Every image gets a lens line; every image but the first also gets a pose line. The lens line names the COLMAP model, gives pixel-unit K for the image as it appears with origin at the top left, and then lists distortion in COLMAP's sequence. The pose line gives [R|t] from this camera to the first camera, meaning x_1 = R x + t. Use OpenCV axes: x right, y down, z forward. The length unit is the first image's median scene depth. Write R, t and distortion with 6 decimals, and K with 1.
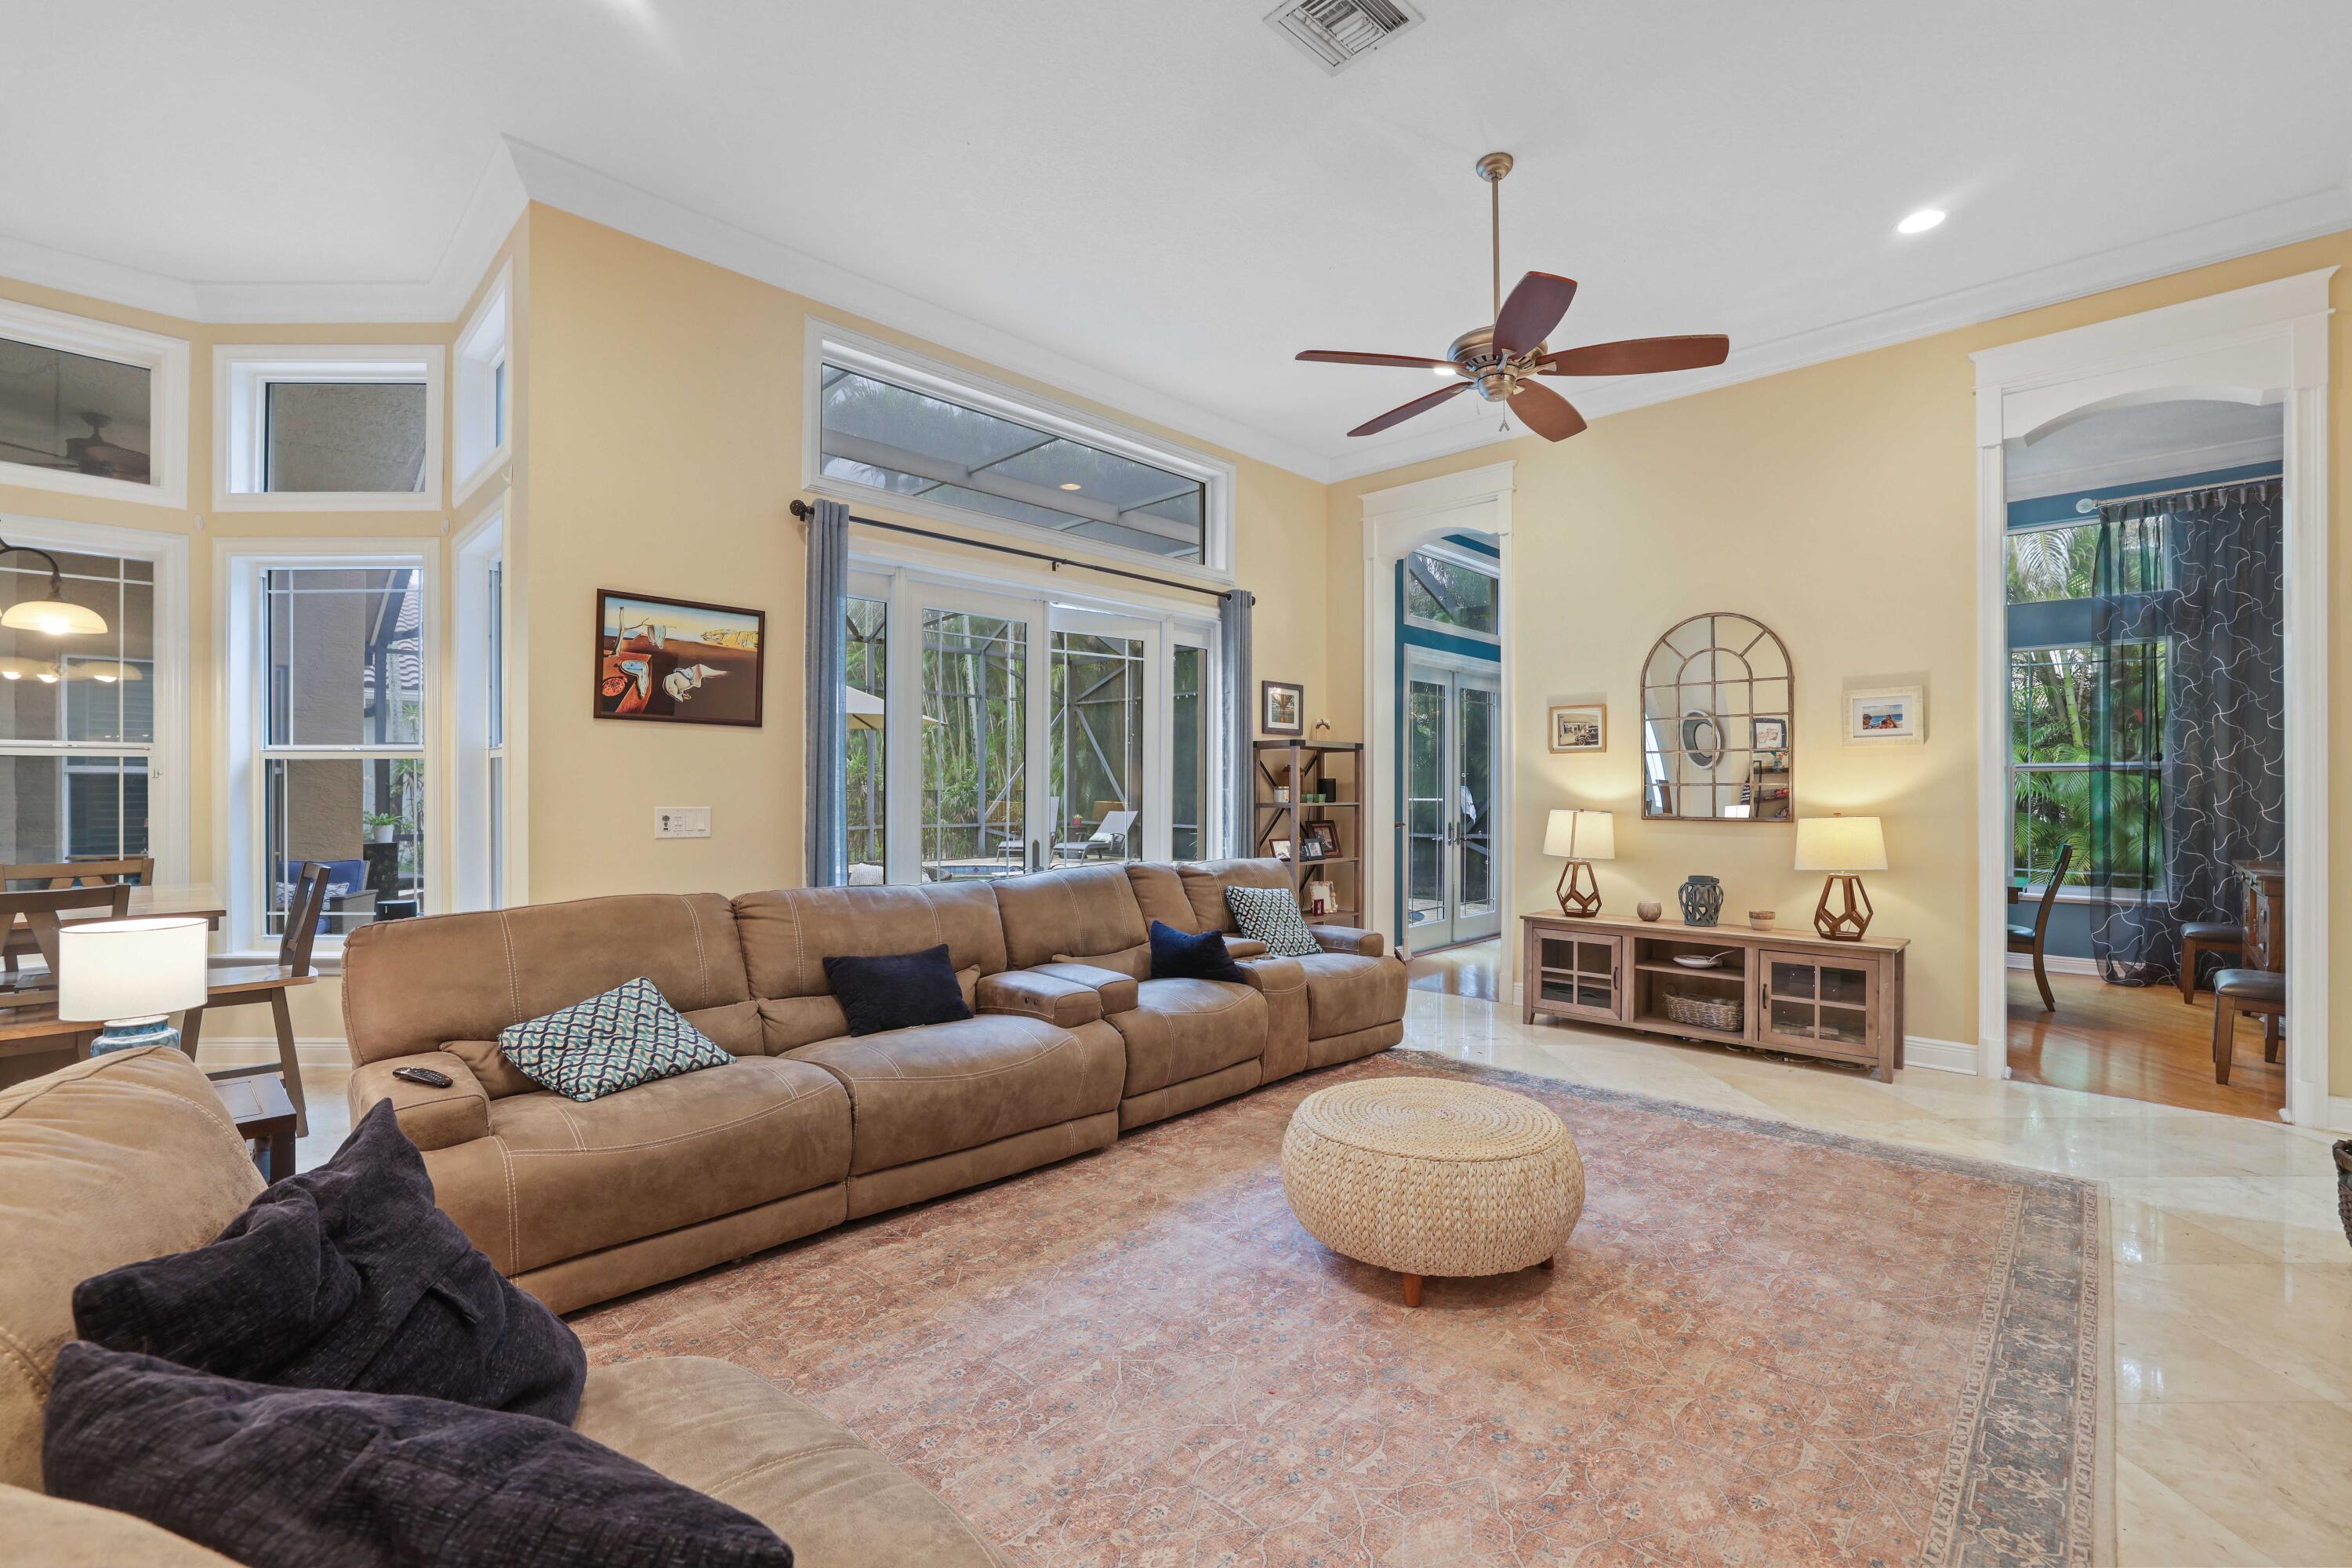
lens RADIAL K [[1005.3, 0, 1176.0], [0, 1005.3, 784.0], [0, 0, 1]] dist [-0.048050, 0.018363]
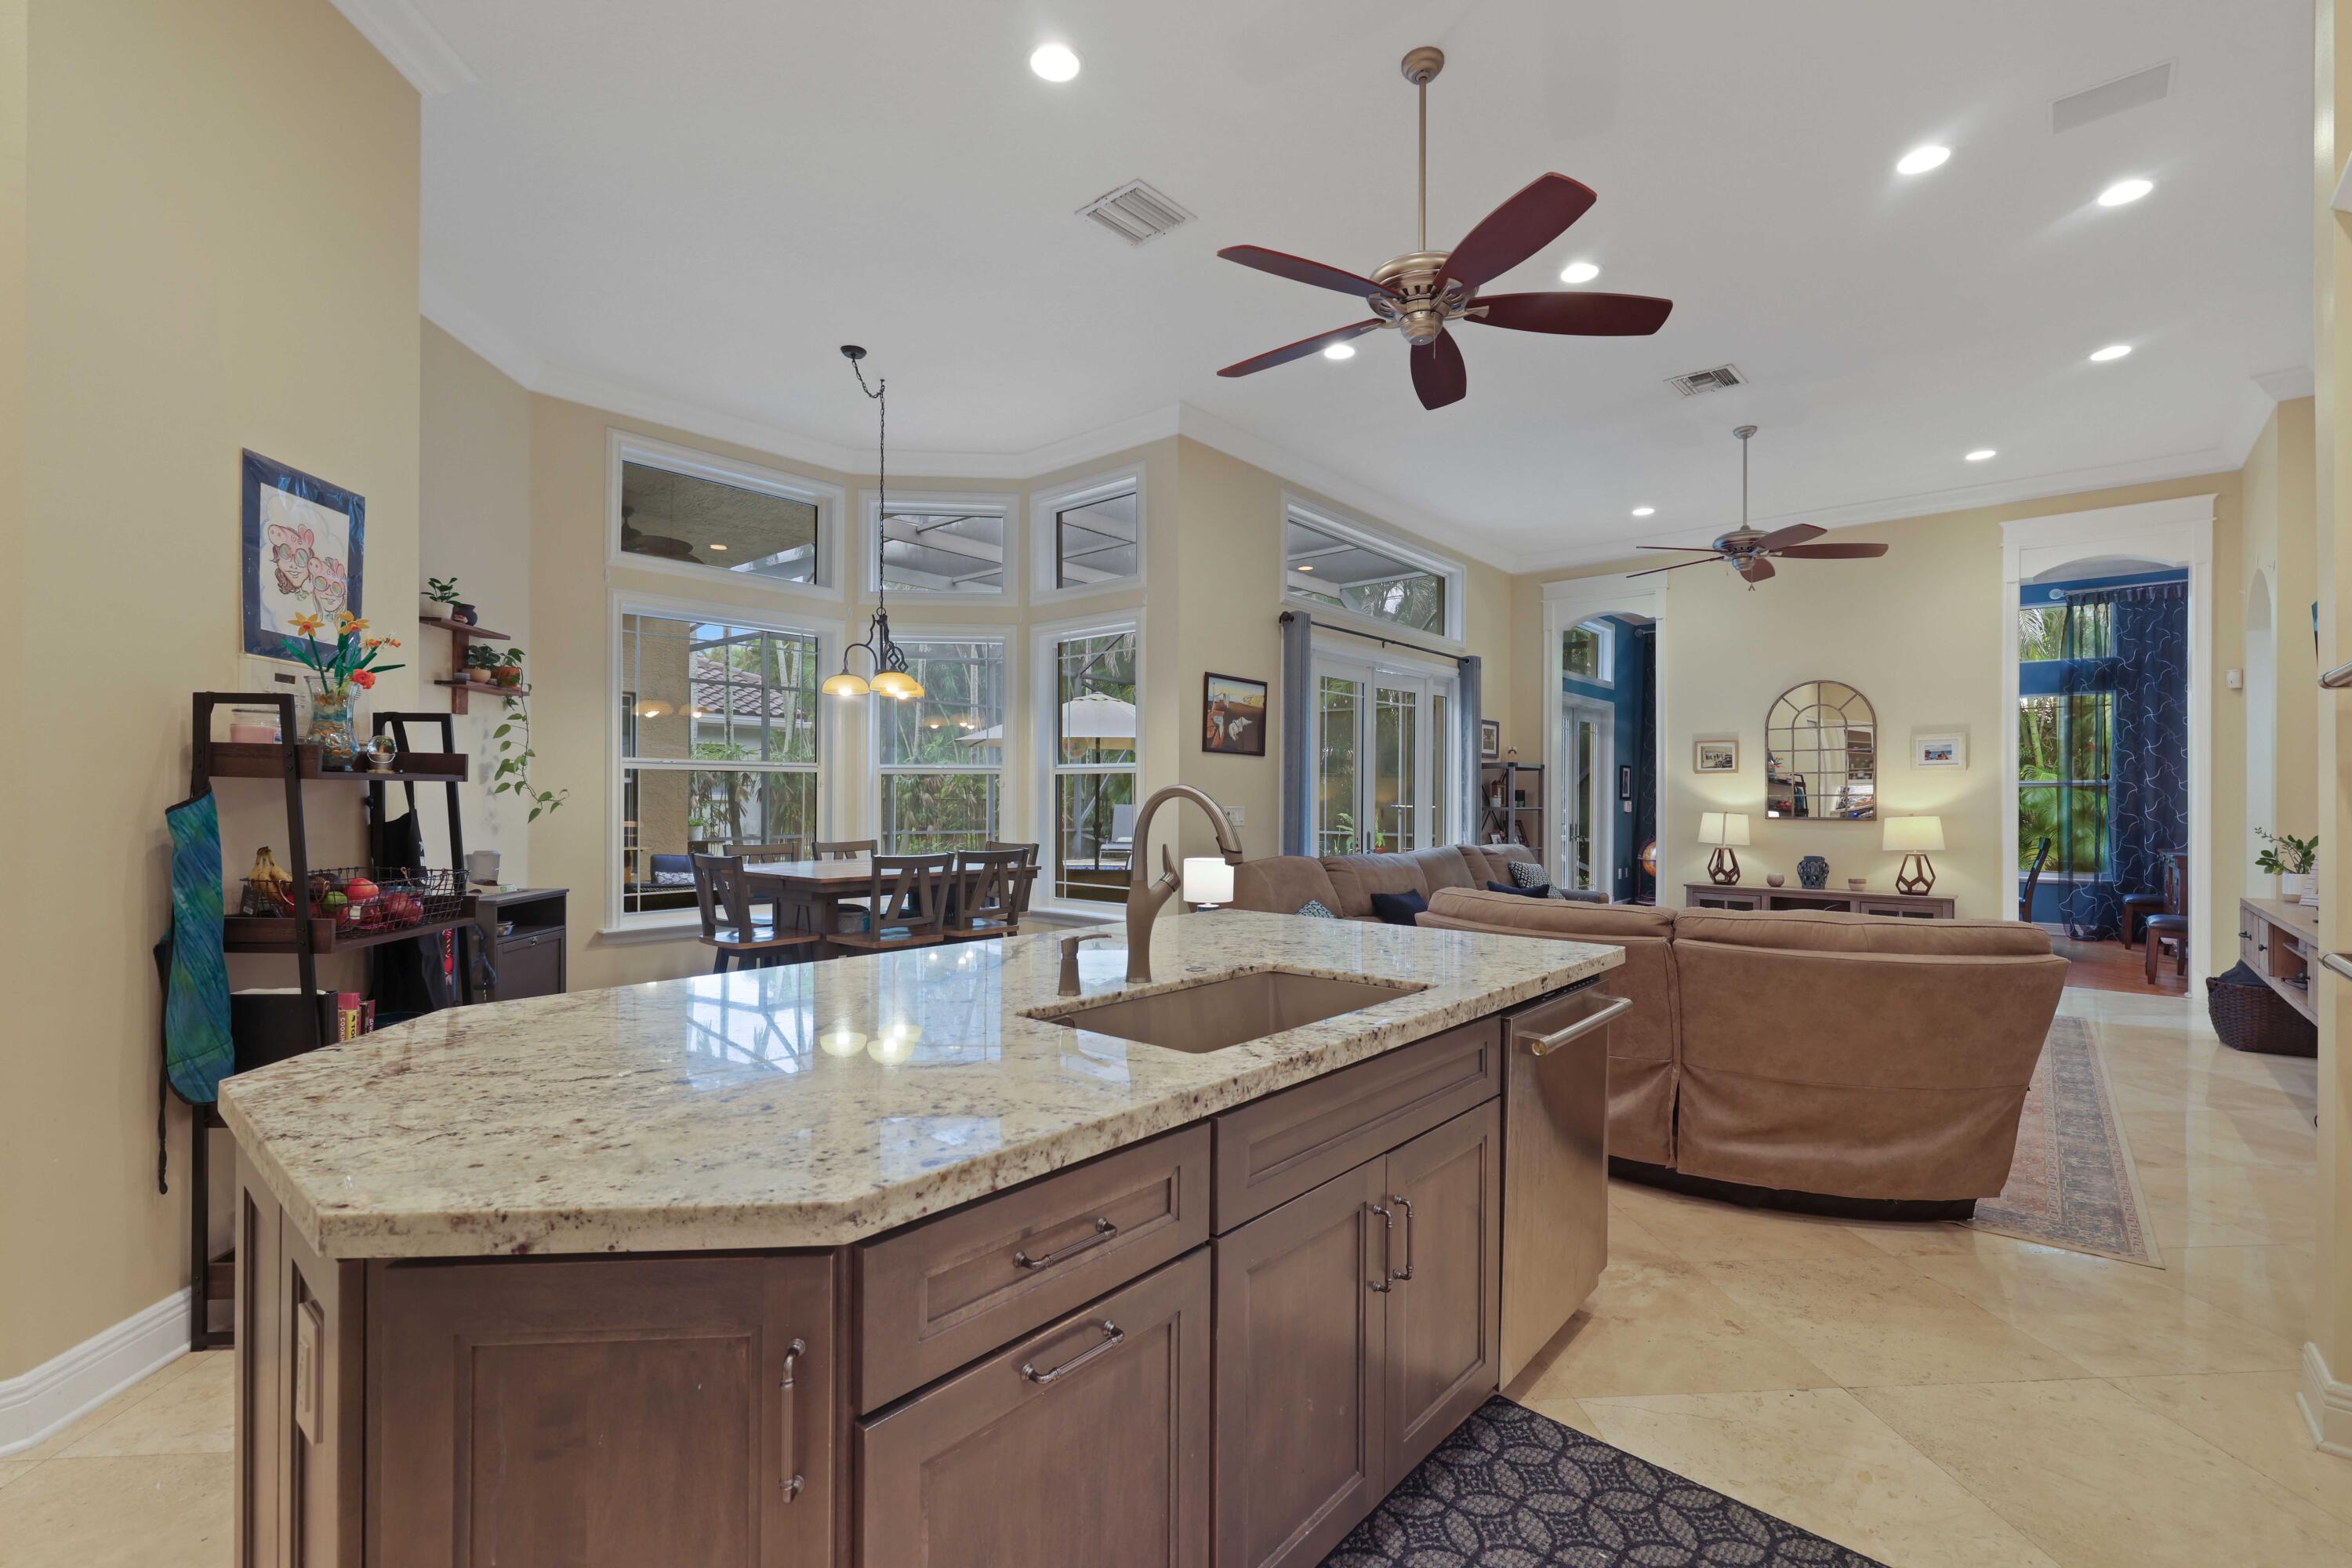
lens RADIAL K [[1021.2, 0, 1177.3], [0, 1021.2, 793.0], [0, 0, 1]] dist [-0.001404, 0.000155]
pose [[0.998127, 0.004356, 0.061013, -0.499165], [-0.004298, 0.999990, -0.001086, 0.002689], [-0.061017, 0.000822, 0.998136, -0.458495]]
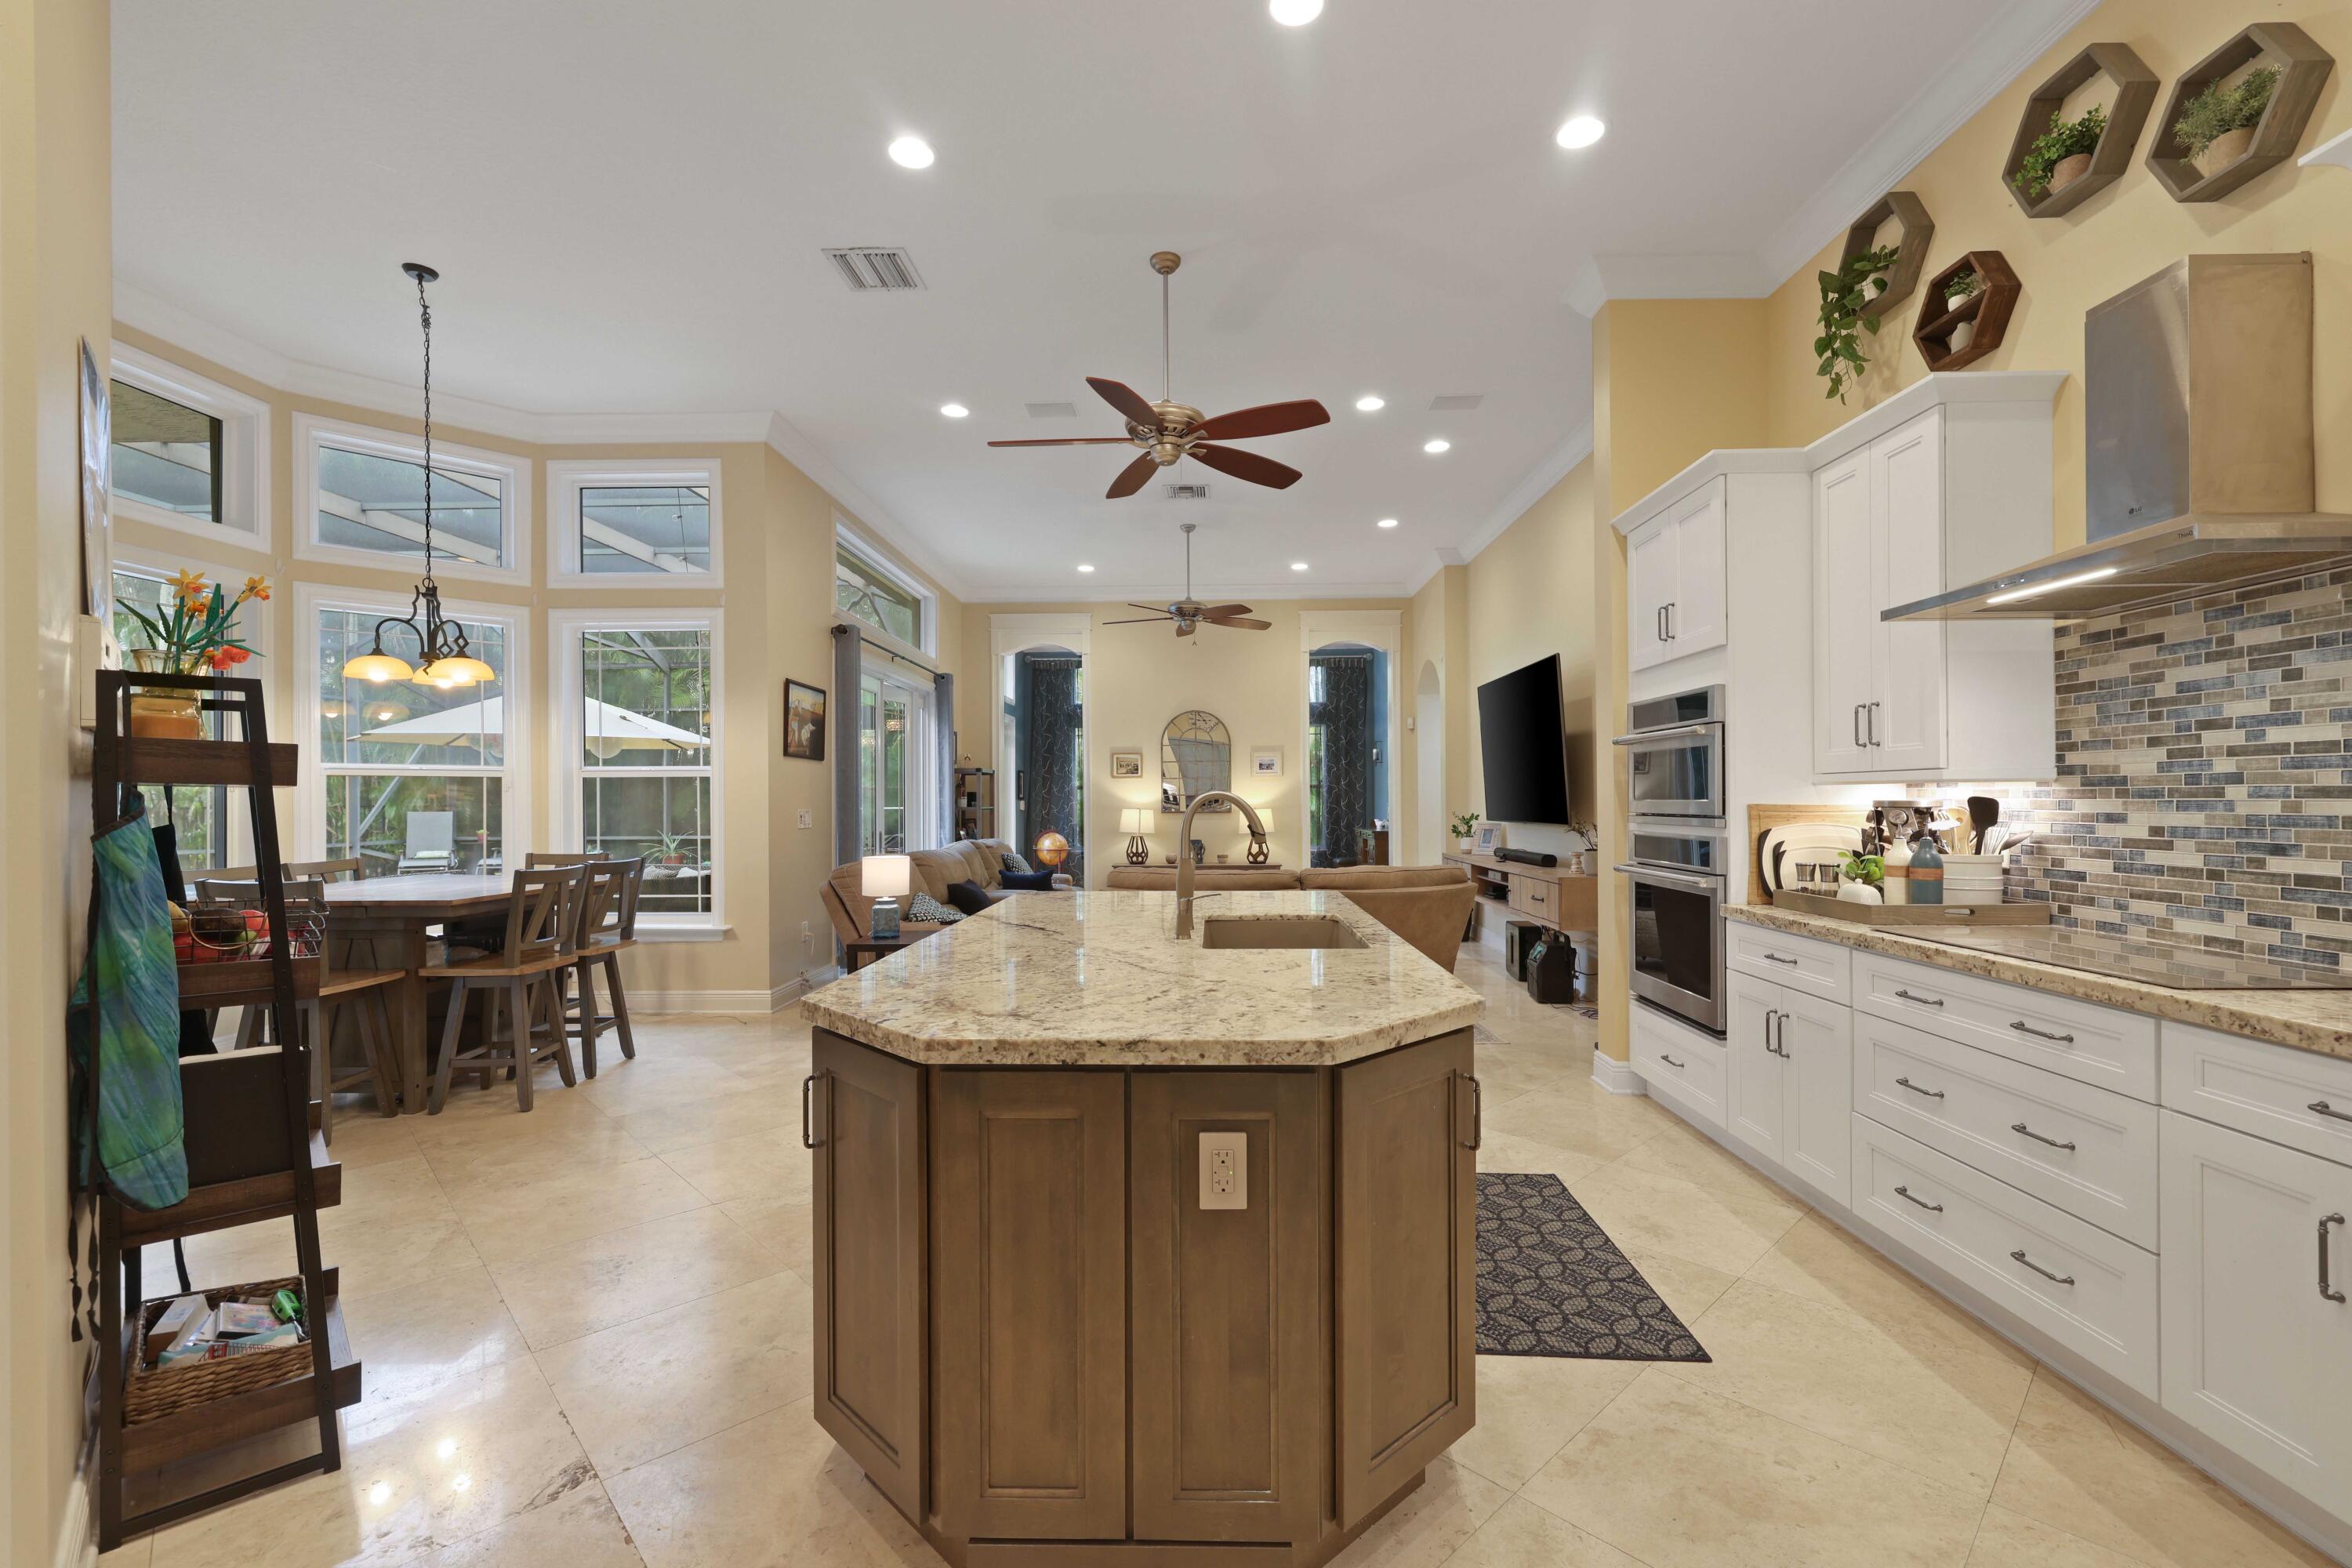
lens RADIAL K [[1001.0, 0, 1176.0], [0, 1001.0, 784.0], [0, 0, 1]] dist [0.001998, 0.000232]
pose [[0.735386, 0.005587, 0.677625, -0.847342], [0.003819, 0.999916, -0.012389, 0.003080], [-0.677637, 0.011698, 0.735303, -0.462174]]
